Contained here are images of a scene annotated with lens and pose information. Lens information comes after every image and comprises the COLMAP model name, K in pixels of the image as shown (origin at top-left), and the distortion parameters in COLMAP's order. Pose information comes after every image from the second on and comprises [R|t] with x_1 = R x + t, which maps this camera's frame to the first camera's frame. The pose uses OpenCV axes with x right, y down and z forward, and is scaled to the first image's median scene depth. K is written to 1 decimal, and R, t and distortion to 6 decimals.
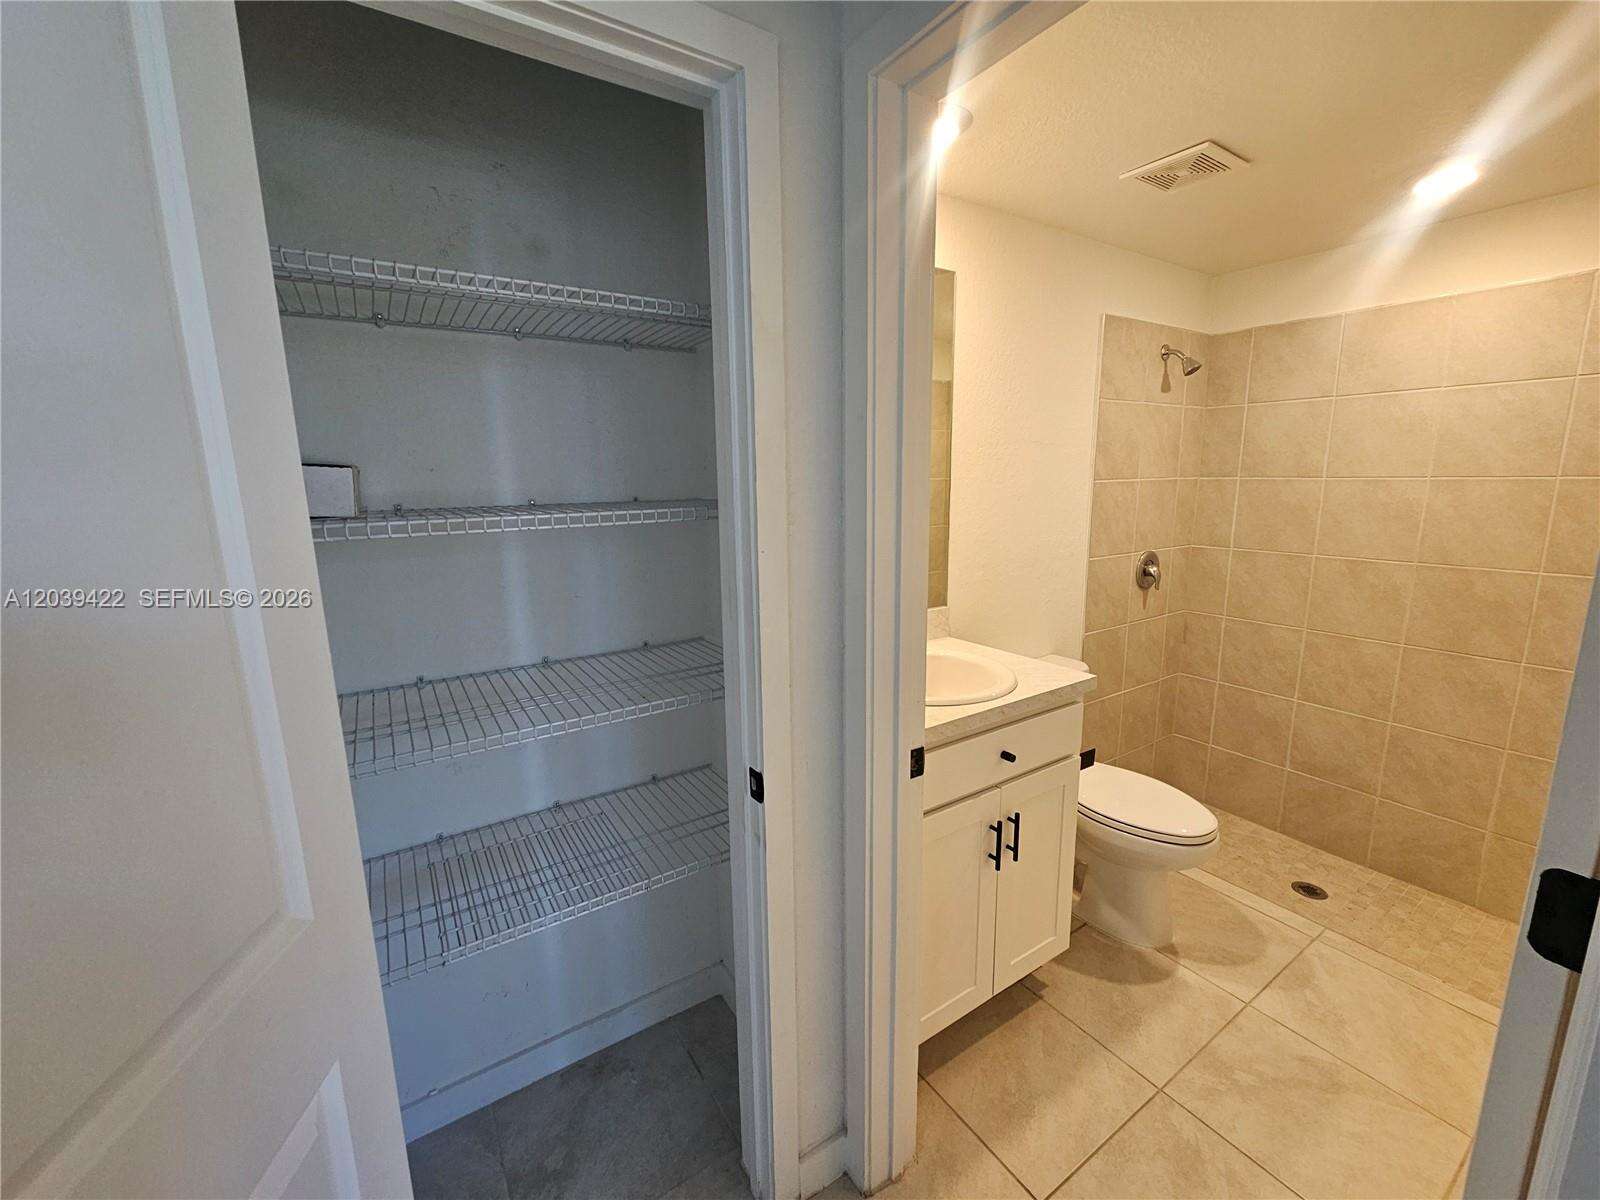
lens RADIAL K [[654.0, 0, 804.5], [0, 654.0, 599.4], [0, 0, 1]] dist [0.000607, 0.000077]
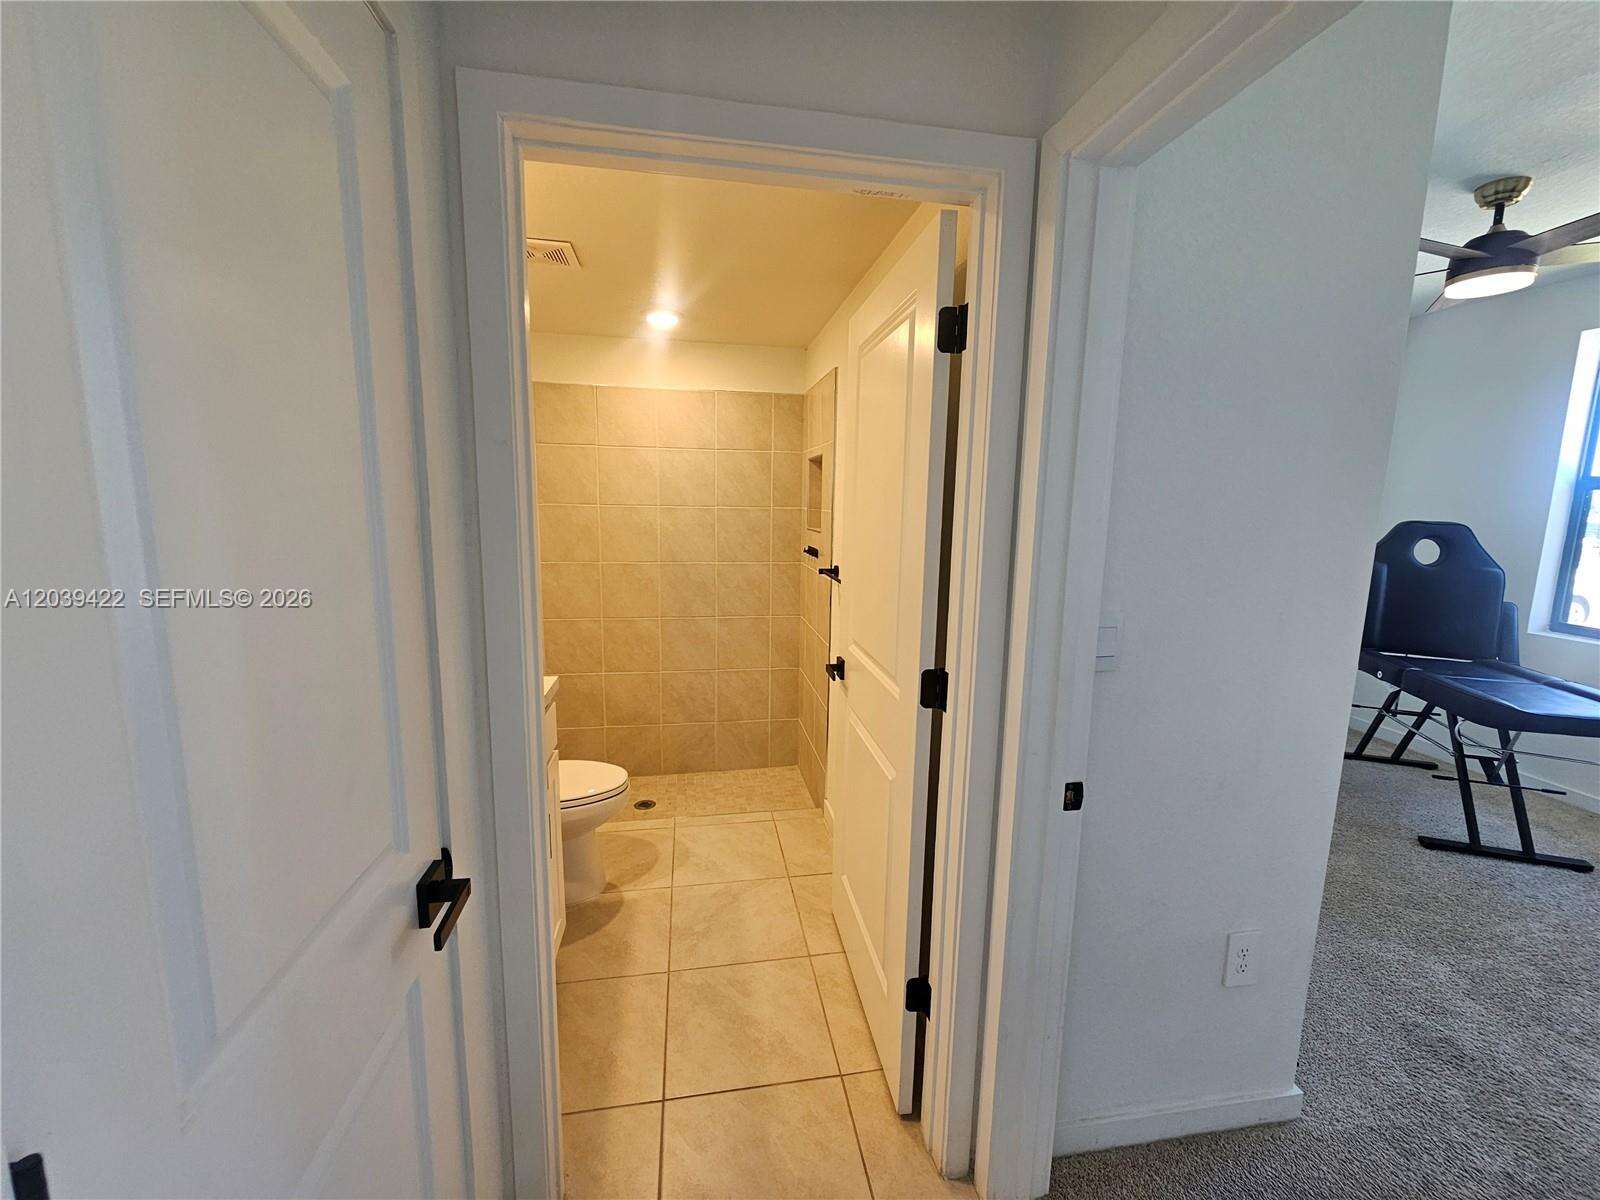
lens RADIAL K [[654.0, 0, 808.2], [0, 654.0, 596.3], [0, 0, 1]] dist [0.000607, 0.000077]
pose [[0.391333, -0.112904, 0.913297, -0.292458], [0.145683, 0.987531, 0.059658, -0.017470], [-0.908645, 0.109706, 0.402901, 0.089813]]
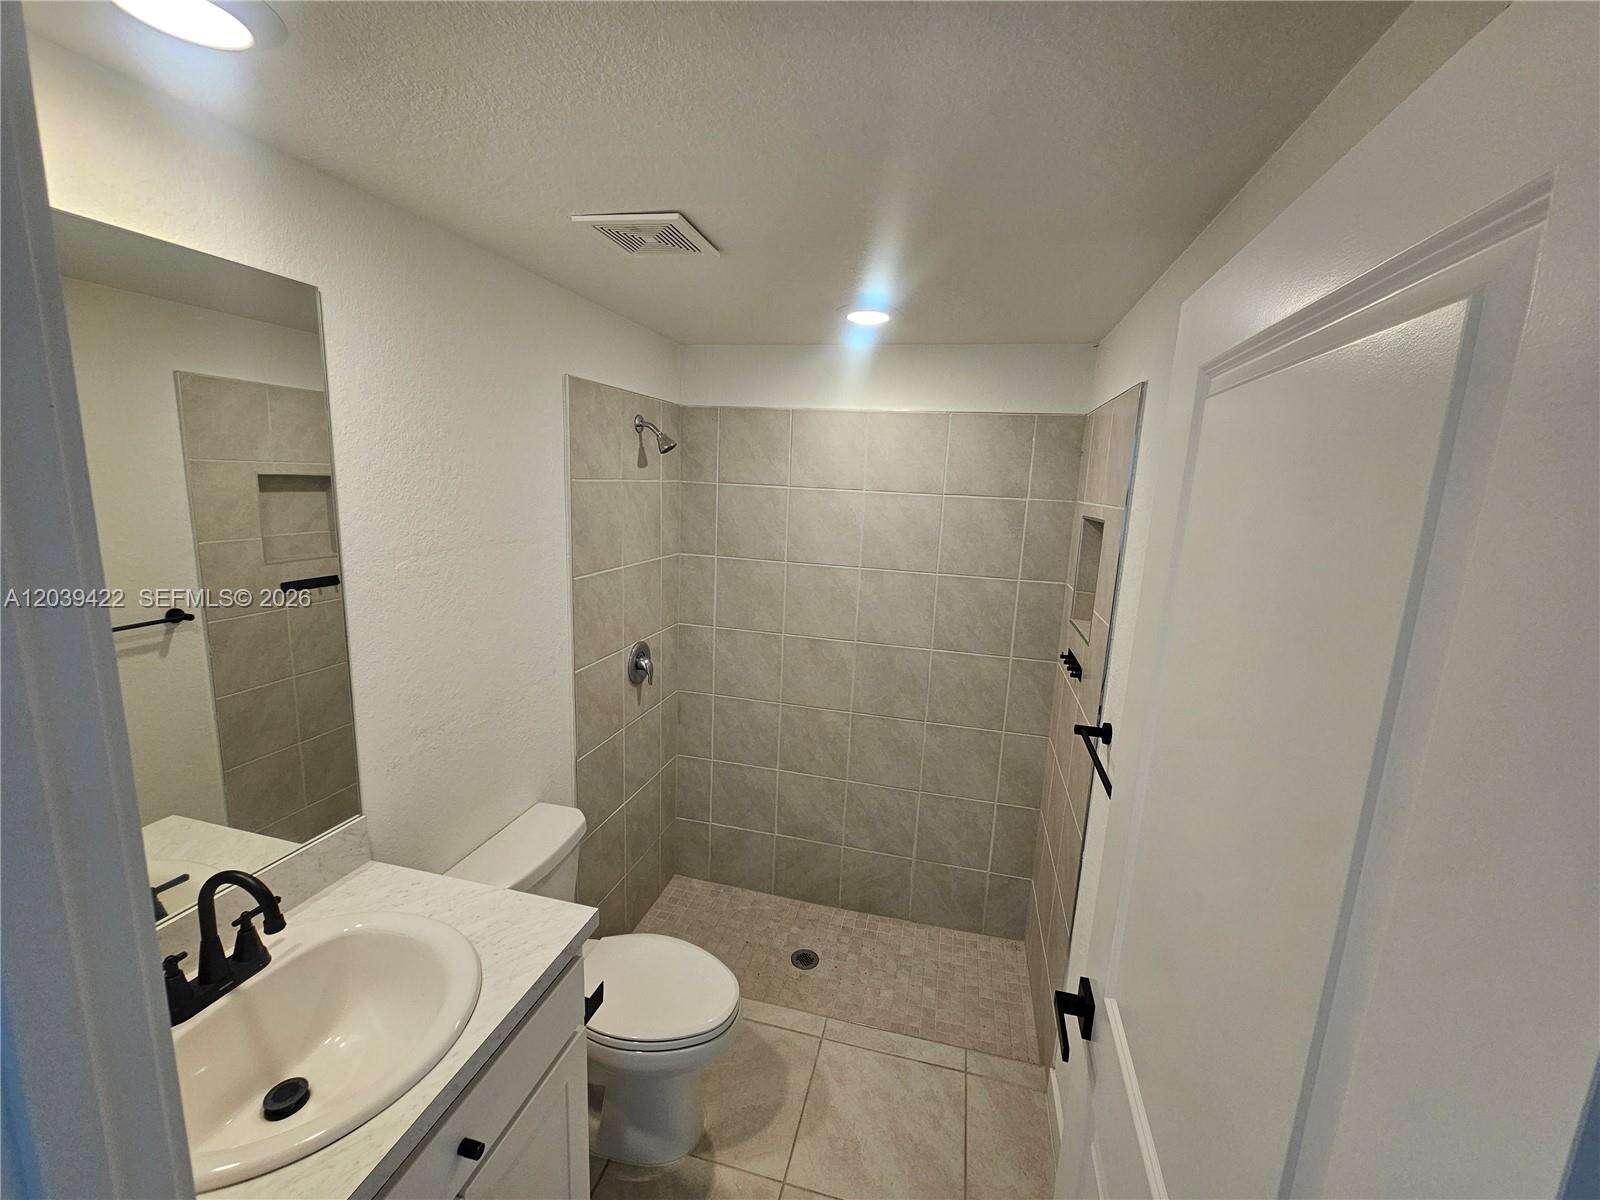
lens RADIAL K [[654.0, 0, 806.8], [0, 654.0, 596.9], [0, 0, 1]] dist [0.000607, 0.000077]
pose [[0.730747, -0.075448, 0.678466, 0.105869], [0.070458, 0.996902, 0.034973, -0.168025], [-0.679002, 0.022247, 0.733799, 0.214436]]
